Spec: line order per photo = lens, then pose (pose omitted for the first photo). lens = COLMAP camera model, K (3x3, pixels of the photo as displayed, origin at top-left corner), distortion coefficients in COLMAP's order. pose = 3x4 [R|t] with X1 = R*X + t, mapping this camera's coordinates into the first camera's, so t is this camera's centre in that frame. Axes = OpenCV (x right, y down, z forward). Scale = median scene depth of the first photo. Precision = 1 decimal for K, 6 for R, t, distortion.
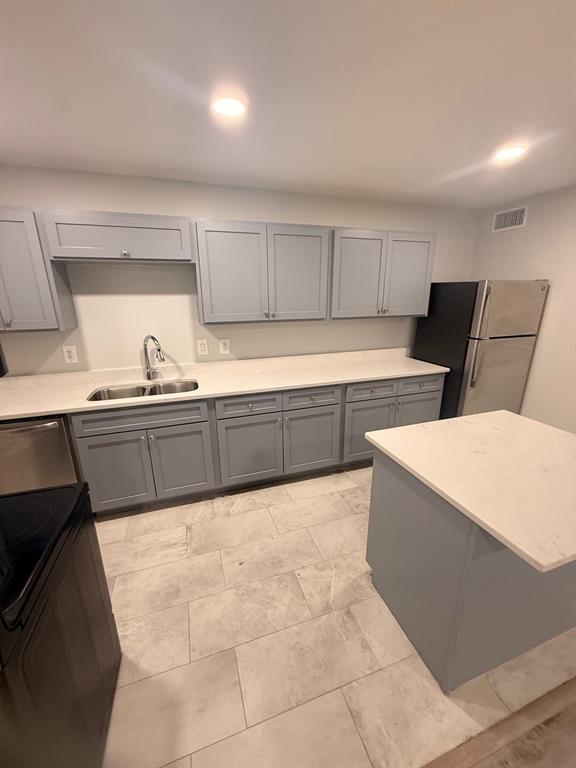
lens RADIAL K [[305.4, 0, 288.6], [0, 305.4, 382.9], [0, 0, 1]] dist [0.001063, -0.000115]
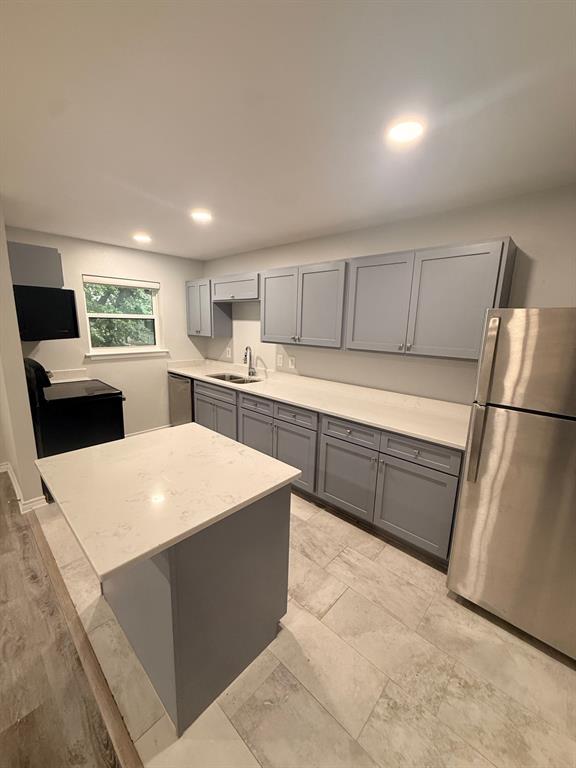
lens RADIAL K [[305.4, 0, 288.4], [0, 305.4, 384.3], [0, 0, 1]] dist [0.001063, -0.000115]
pose [[0.478419, 0.194848, -0.856241, 1.033016], [-0.276638, 0.958865, 0.063632, -0.127827], [0.833419, 0.206426, 0.512642, 0.419847]]
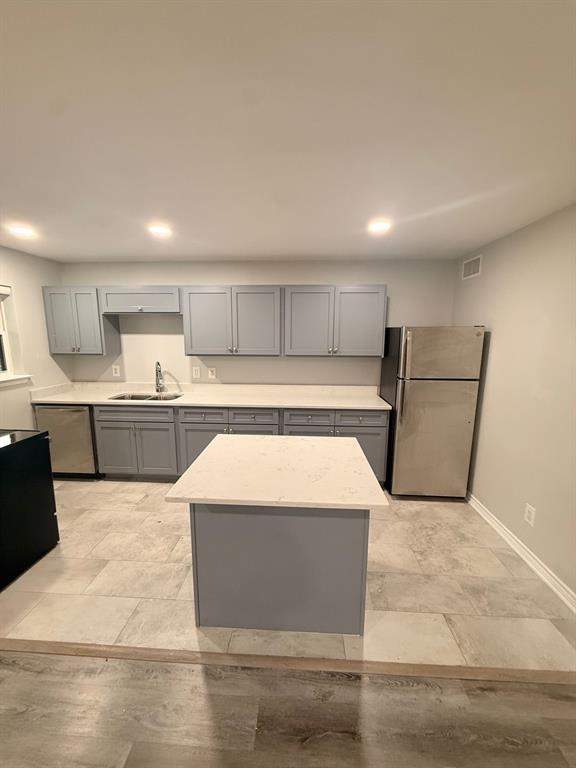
lens RADIAL K [[305.4, 0, 288.3], [0, 305.4, 383.4], [0, 0, 1]] dist [0.001063, -0.000115]
pose [[0.929288, 0.072365, -0.362198, 0.687538], [-0.116121, 0.988137, -0.100507, 0.025311], [0.350628, 0.135459, 0.926667, -0.134367]]
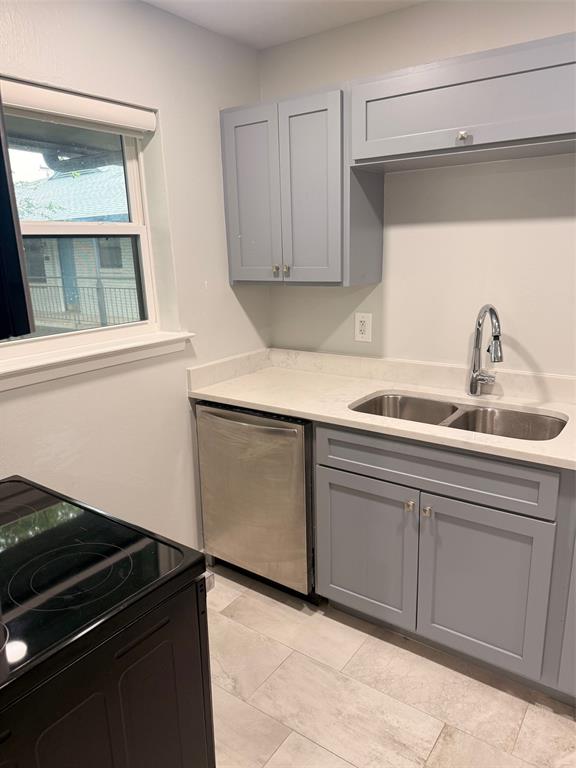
lens RADIAL K [[534.4, 0, 288.6], [0, 534.4, 390.2], [0, 0, 1]] dist [0.031034, -0.034701]
pose [[0.590292, 0.197091, -0.782758, 0.051700], [-0.205447, 0.974481, 0.090433, -0.037229], [0.780607, 0.107433, 0.615720, 0.250213]]
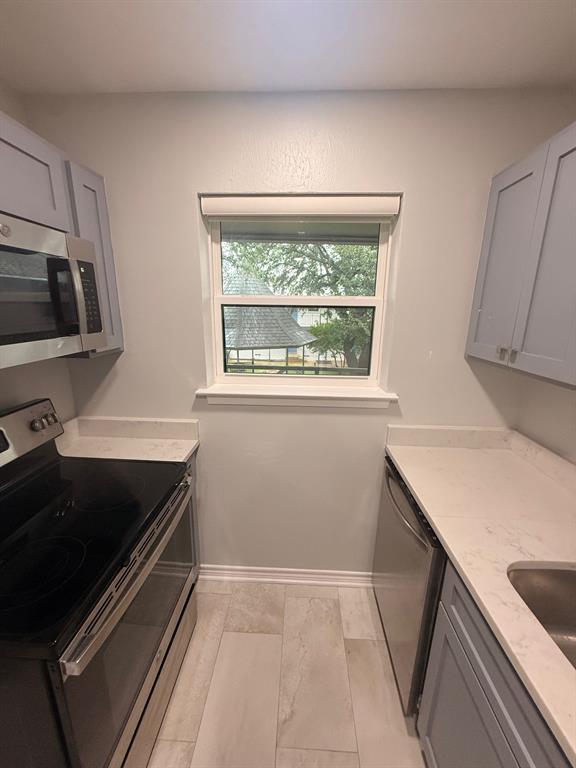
lens RADIAL K [[305.4, 0, 288.8], [0, 305.4, 384.3], [0, 0, 1]] dist [0.001063, -0.000115]
pose [[-0.357844, 0.229892, -0.905040, -0.214202], [-0.275606, 0.900040, 0.337594, -0.183254], [0.892182, 0.370241, -0.258714, 0.661689]]
